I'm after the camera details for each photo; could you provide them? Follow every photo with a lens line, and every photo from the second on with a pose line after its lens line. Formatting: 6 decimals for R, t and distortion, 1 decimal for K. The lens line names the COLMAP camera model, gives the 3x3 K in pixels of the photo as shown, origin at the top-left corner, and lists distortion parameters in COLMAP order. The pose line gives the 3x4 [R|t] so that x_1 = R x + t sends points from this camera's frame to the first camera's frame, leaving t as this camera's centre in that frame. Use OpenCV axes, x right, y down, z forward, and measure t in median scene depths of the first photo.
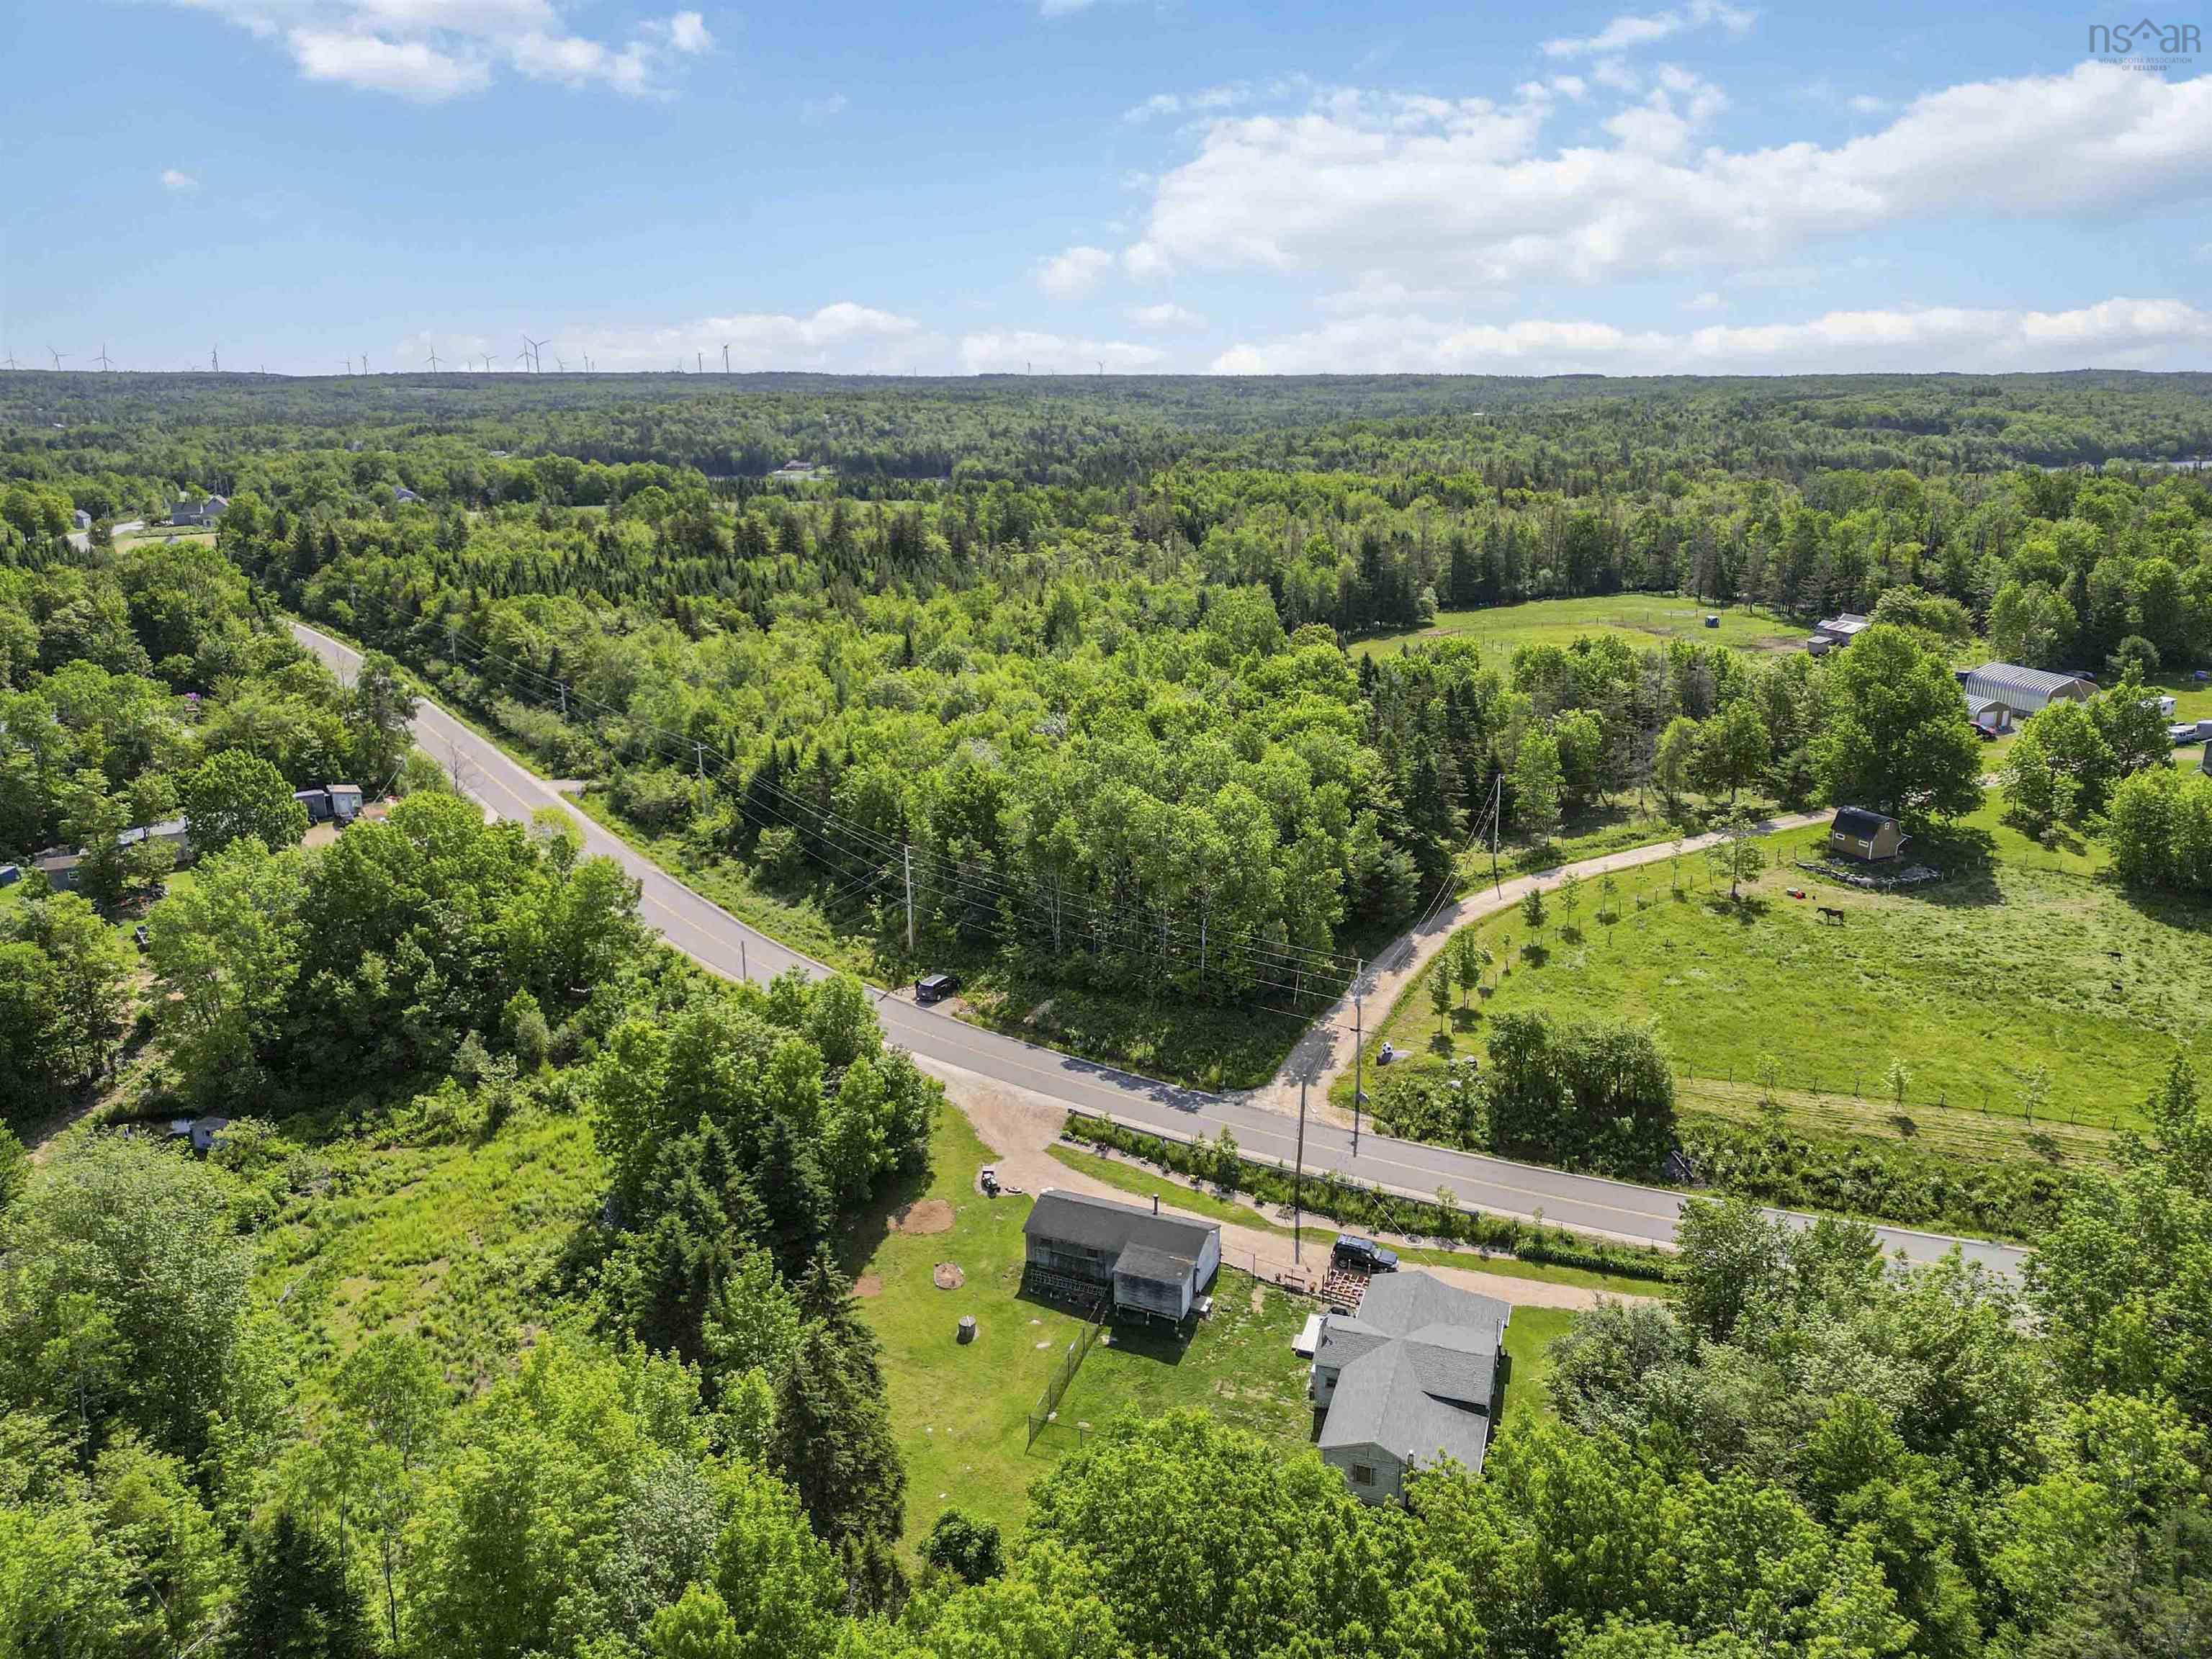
lens RADIAL K [[1544.1, 0, 1108.3], [0, 1544.1, 836.1], [0, 0, 1]] dist [0.085270, -0.089070]
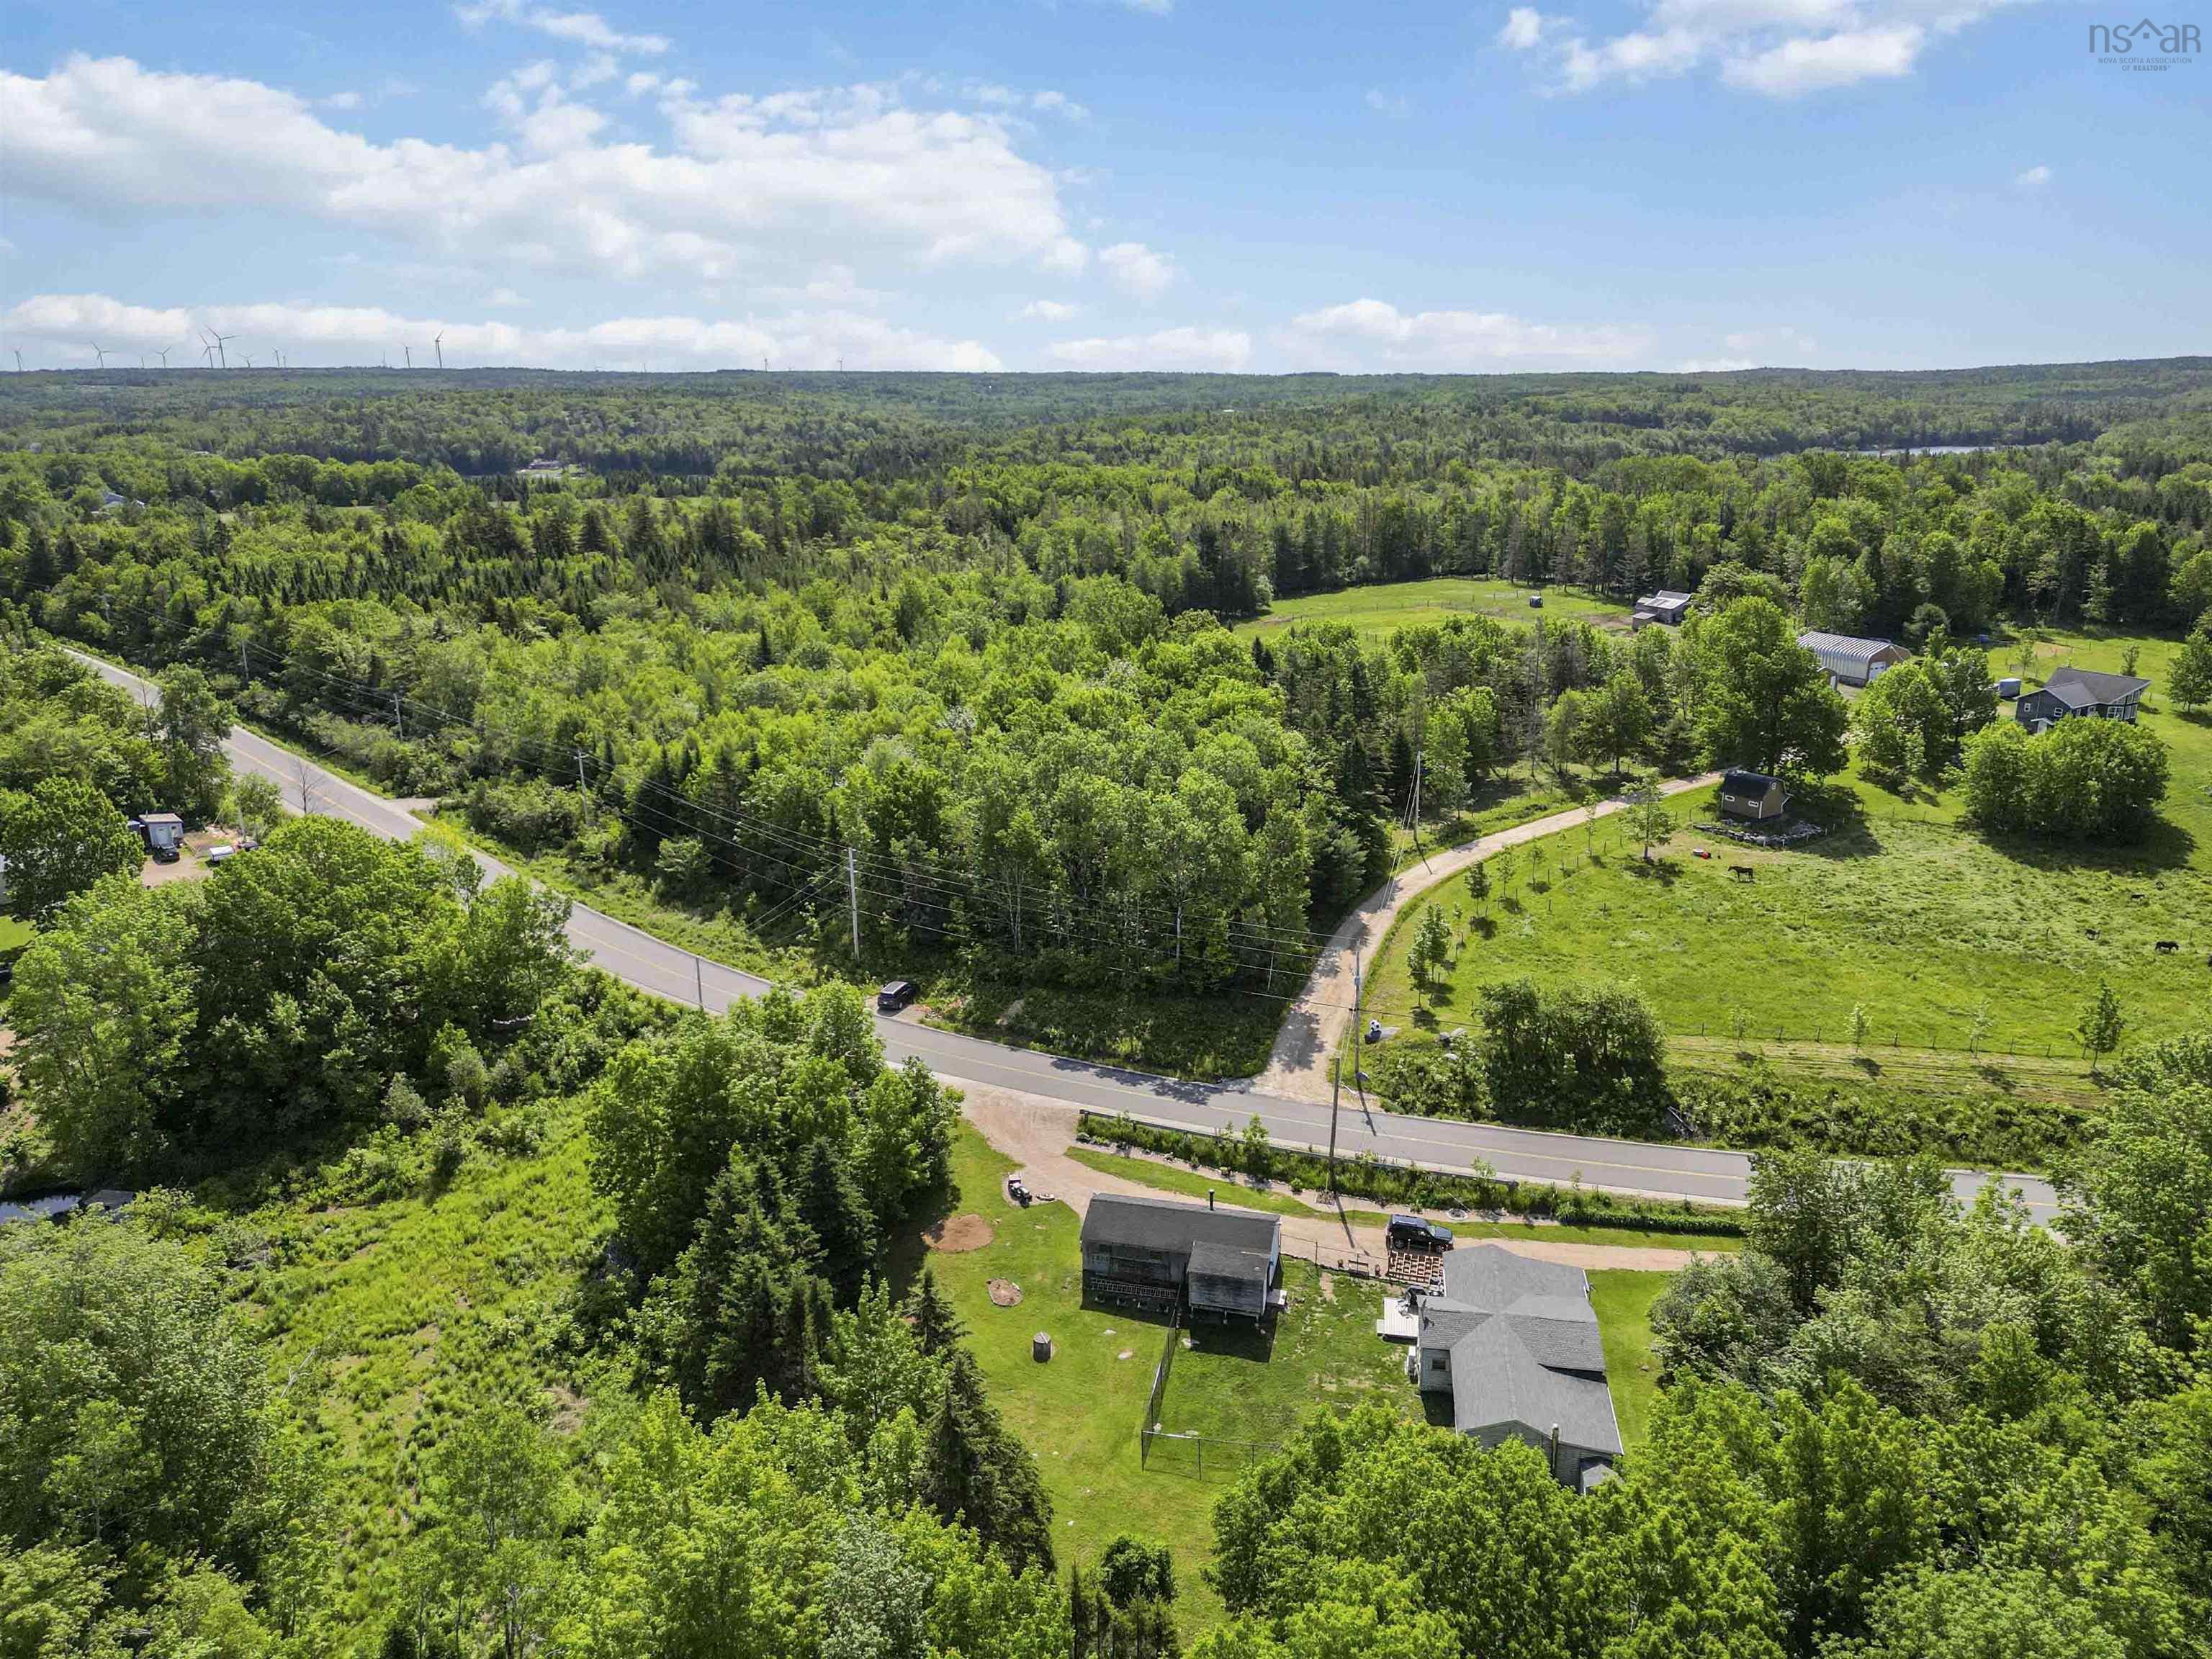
lens RADIAL K [[1546.3, 0, 1108.2], [0, 1546.3, 834.2], [0, 0, 1]] dist [0.073900, -0.068481]
pose [[0.987141, -0.046353, 0.152985, -0.116864], [0.046359, 0.998919, 0.003530, 0.001411], [-0.152983, 0.003608, 0.988222, 0.032491]]
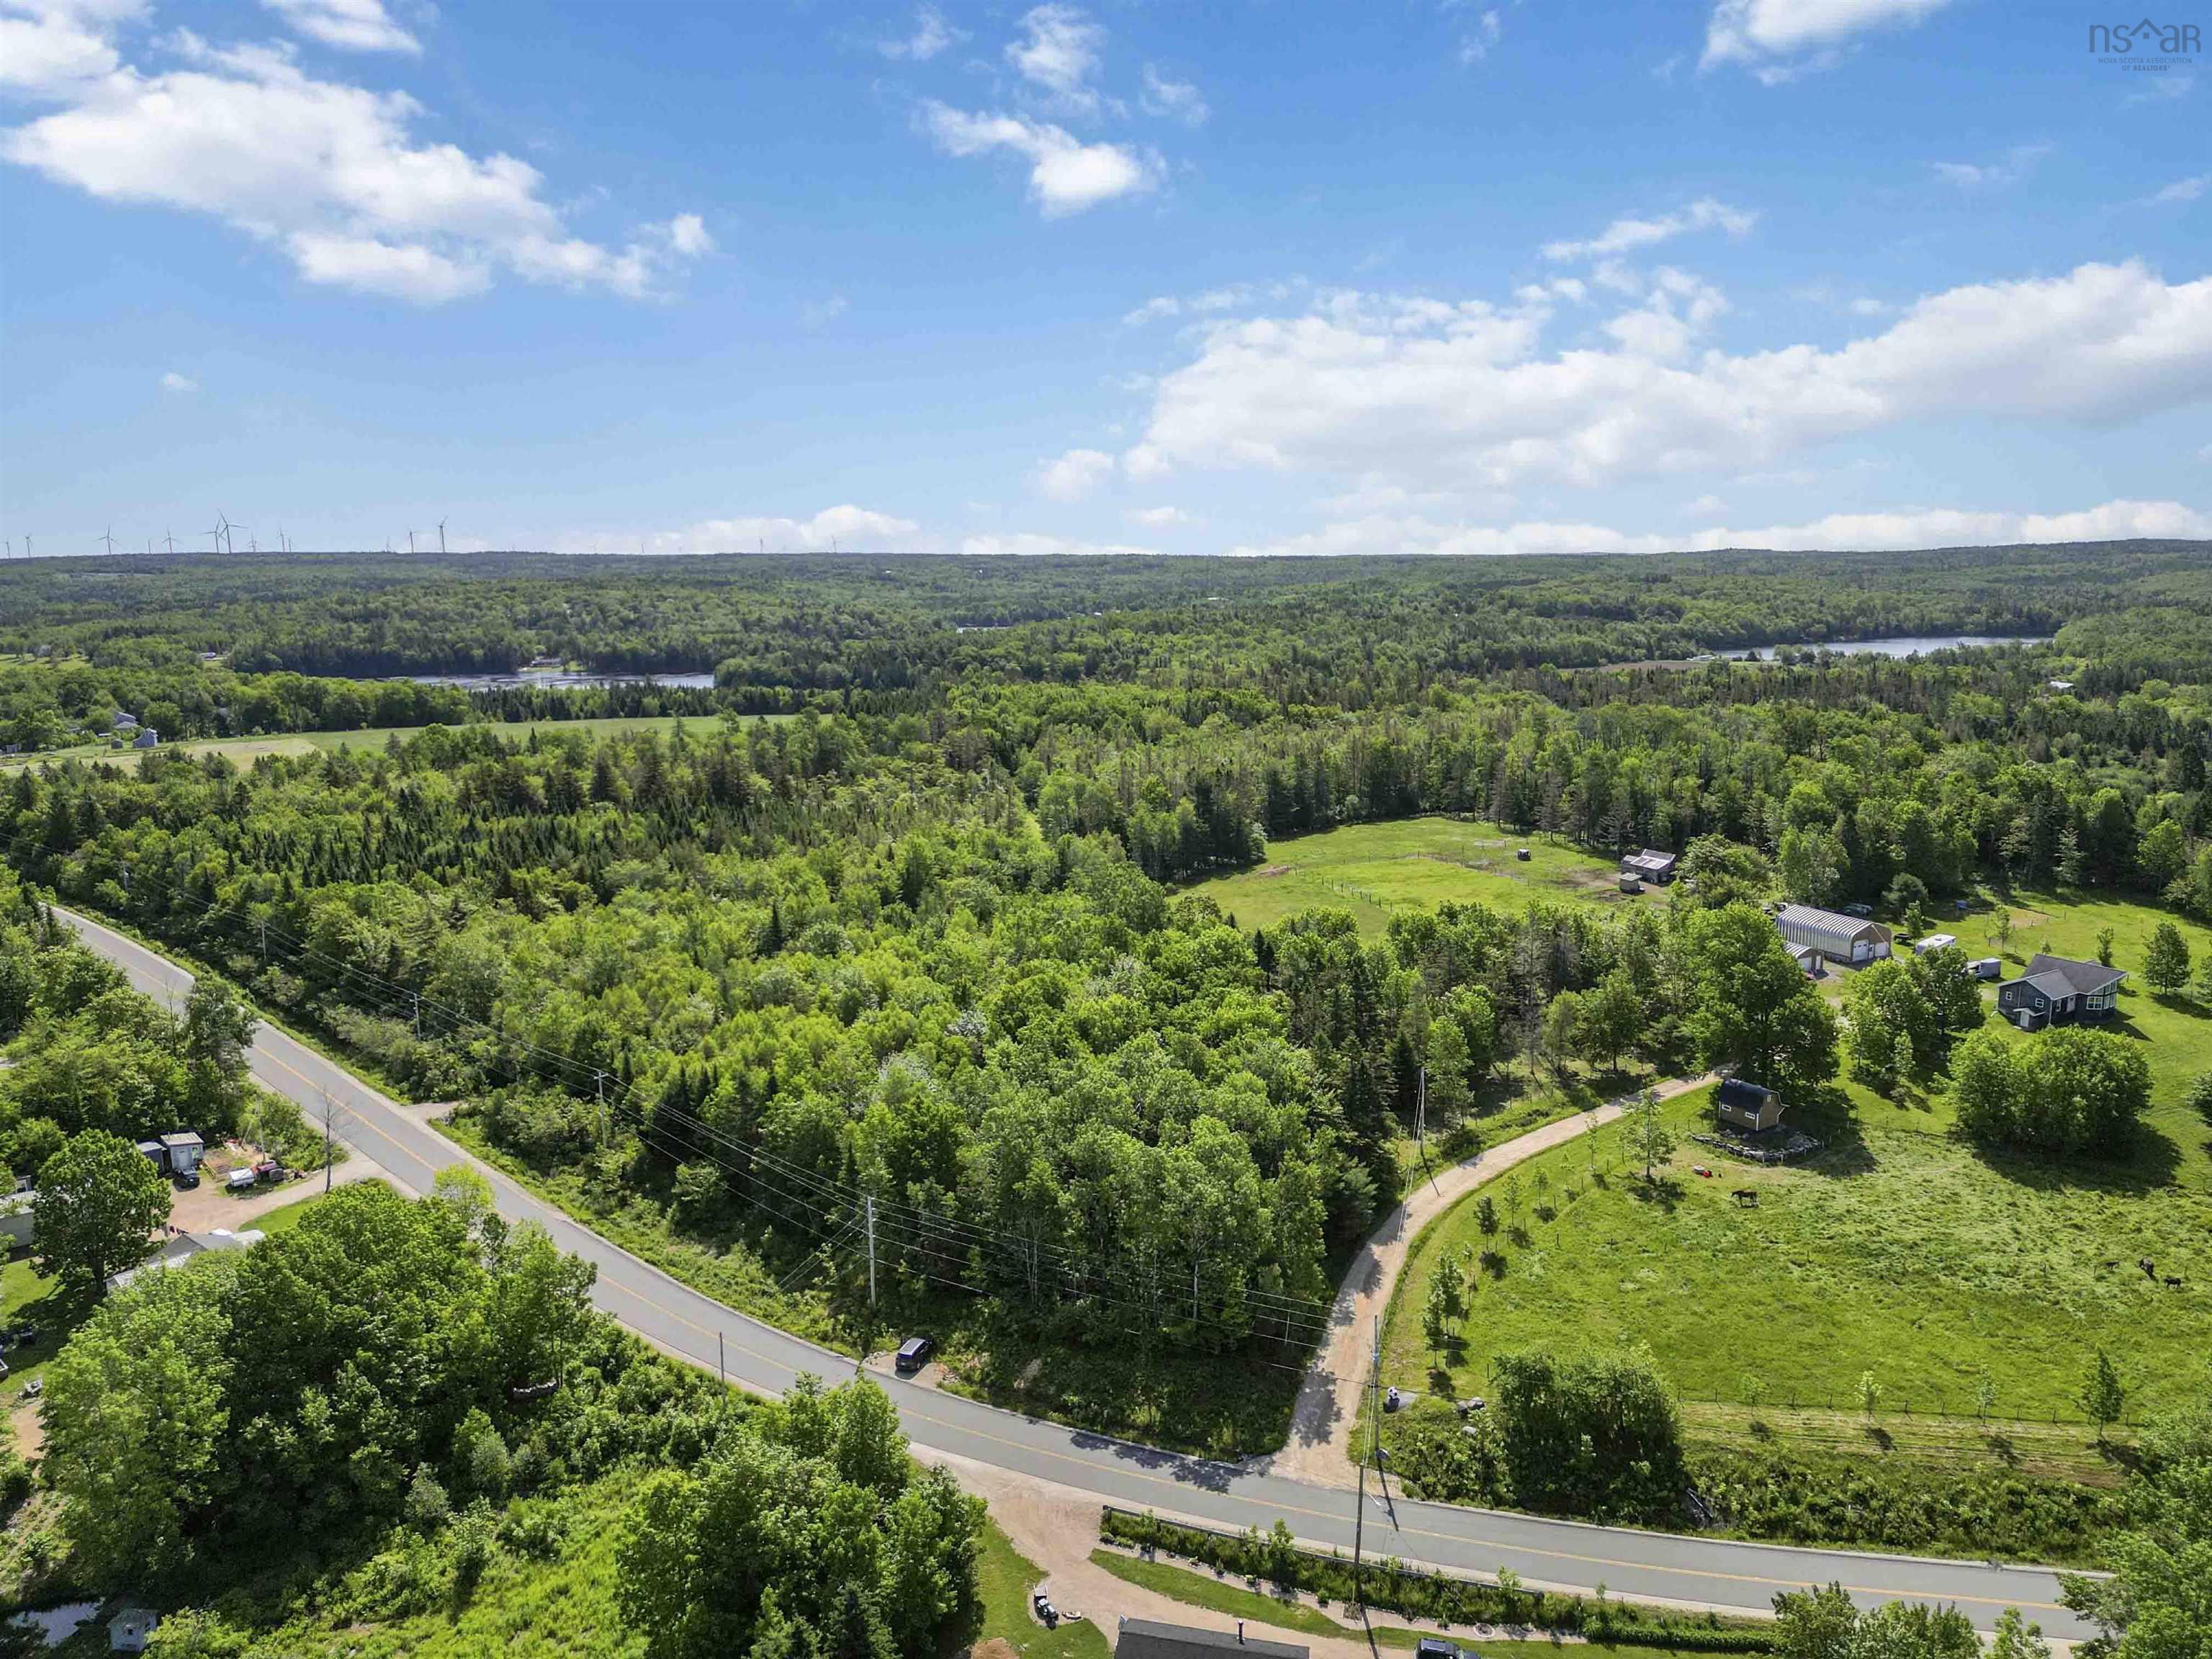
lens RADIAL K [[1544.1, 0, 1108.3], [0, 1544.1, 836.1], [0, 0, 1]] dist [0.085270, -0.089070]
pose [[0.985634, -0.035138, 0.165199, -0.133308], [0.052140, 0.993647, -0.099736, -0.111256], [-0.160645, 0.106917, 0.981204, -0.002312]]
